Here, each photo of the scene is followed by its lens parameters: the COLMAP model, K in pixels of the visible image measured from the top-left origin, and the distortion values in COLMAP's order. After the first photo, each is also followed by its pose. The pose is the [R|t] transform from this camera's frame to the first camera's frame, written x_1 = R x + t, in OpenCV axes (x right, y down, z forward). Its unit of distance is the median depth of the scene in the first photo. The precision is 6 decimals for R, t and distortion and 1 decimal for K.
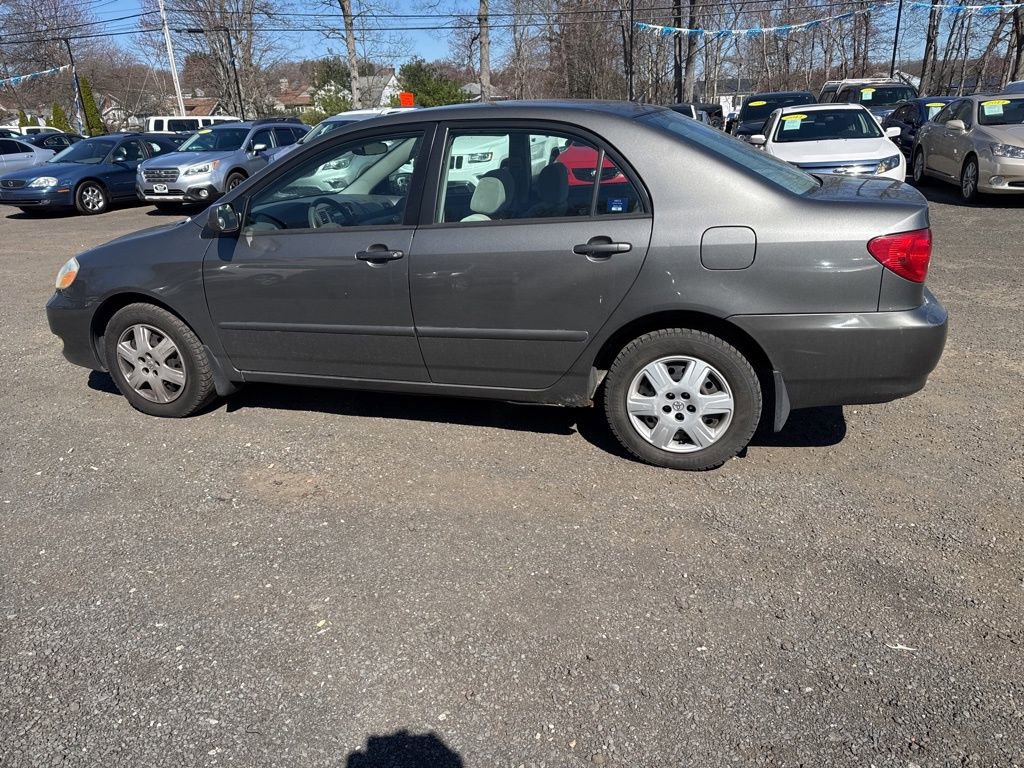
lens RADIAL K [[720.4, 0, 514.0], [0, 720.4, 380.9], [0, 0, 1]] dist [0.032193, -0.034714]
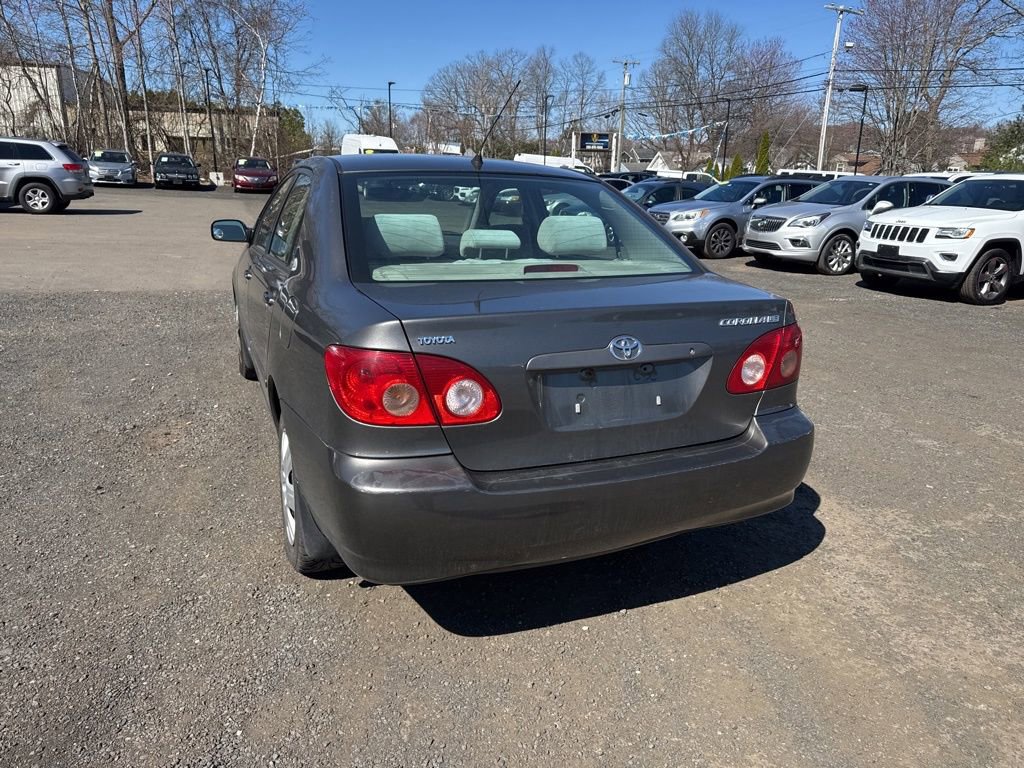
lens RADIAL K [[720.4, 0, 522.9], [0, 720.4, 380.6], [0, 0, 1]] dist [0.032193, -0.034714]
pose [[0.655988, 0.262756, -0.707558, 0.787020], [-0.310605, 0.948367, 0.064216, -0.184926], [0.687898, 0.177647, 0.703731, 0.421387]]
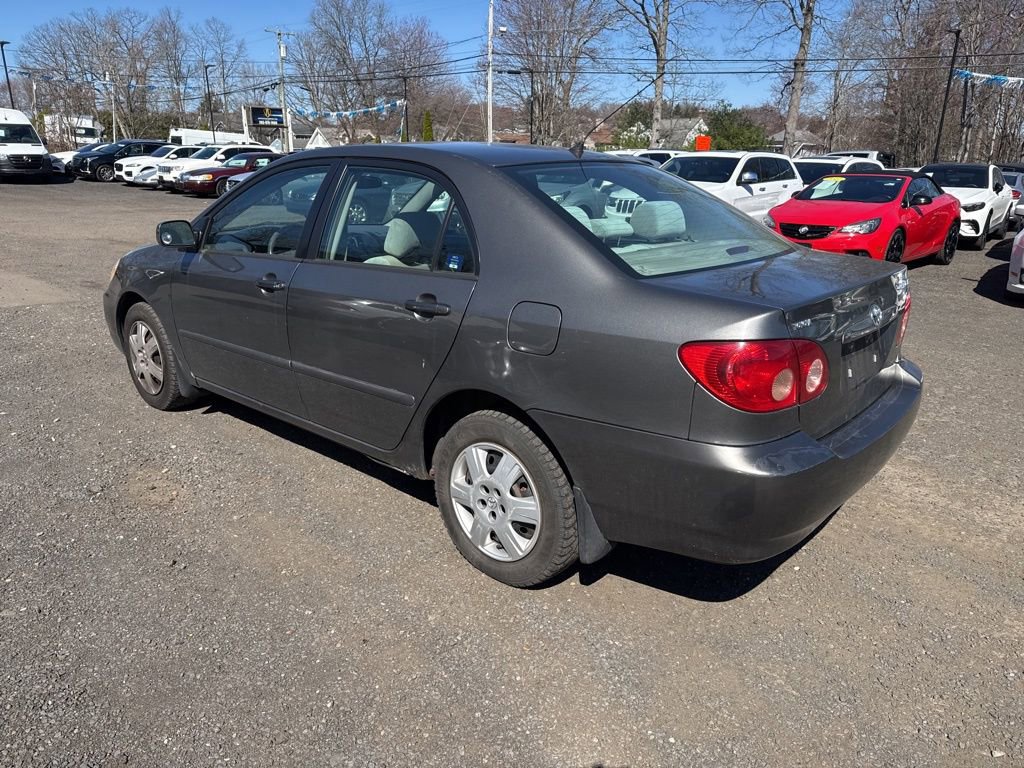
lens RADIAL K [[720.4, 0, 518.4], [0, 720.4, 386.0], [0, 0, 1]] dist [0.032193, -0.034714]
pose [[0.917306, 0.171808, -0.359210, 0.423761], [-0.187461, 0.982232, -0.008918, -0.077281], [0.351295, 0.075518, 0.933214, 0.166769]]
